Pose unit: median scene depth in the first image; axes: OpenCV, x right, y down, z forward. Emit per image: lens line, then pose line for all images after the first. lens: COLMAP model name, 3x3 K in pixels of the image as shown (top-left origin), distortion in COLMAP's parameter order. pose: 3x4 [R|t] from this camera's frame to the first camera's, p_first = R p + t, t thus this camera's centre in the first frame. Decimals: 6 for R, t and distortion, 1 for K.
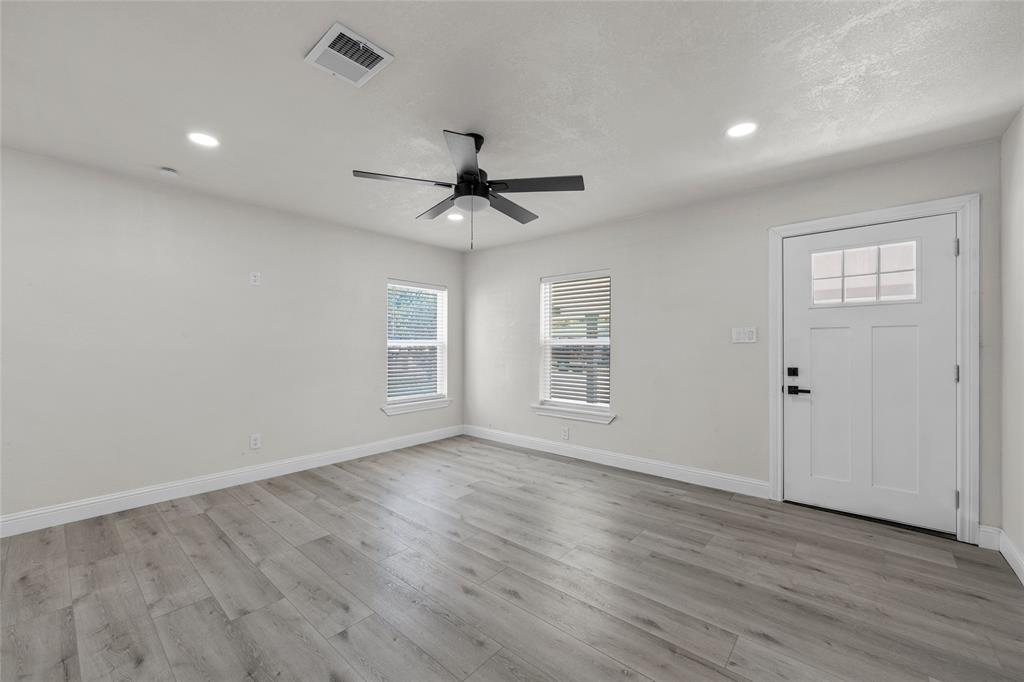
lens RADIAL K [[406.8, 0, 510.4], [0, 406.8, 344.4], [0, 0, 1]] dist [-0.000895, -0.000274]
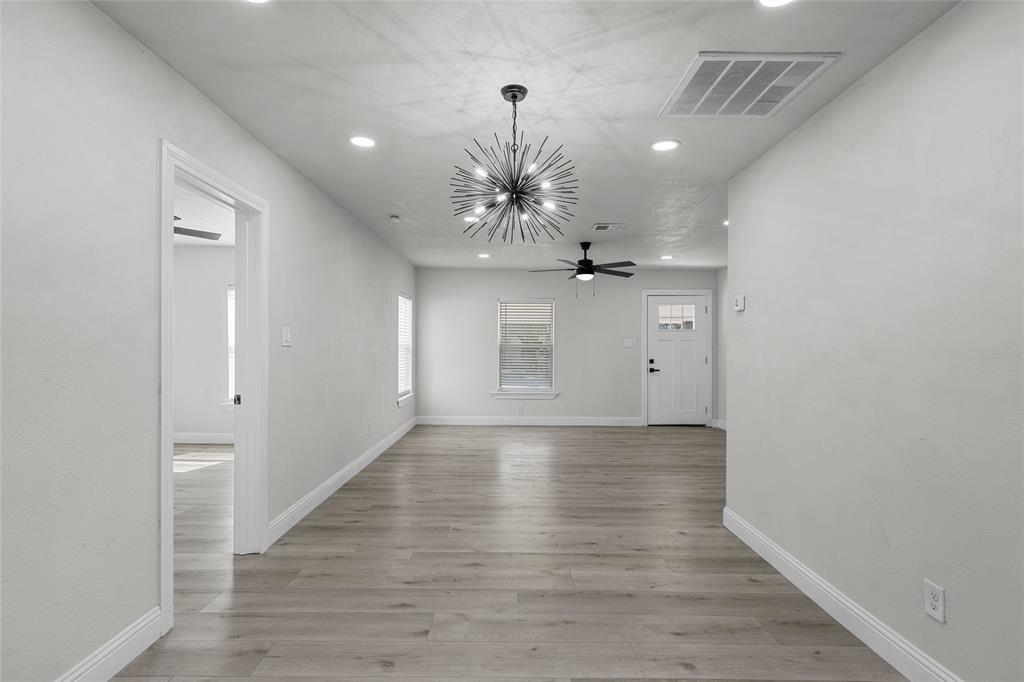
lens RADIAL K [[499.8, 0, 512.0], [0, 499.8, 341.0], [0, 0, 1]] dist [-0.000147, -0.000084]
pose [[0.754071, 0.010402, 0.656710, -1.531766], [-0.004979, 0.999936, -0.010122, -0.005870], [-0.656774, 0.004363, 0.754075, -0.449998]]
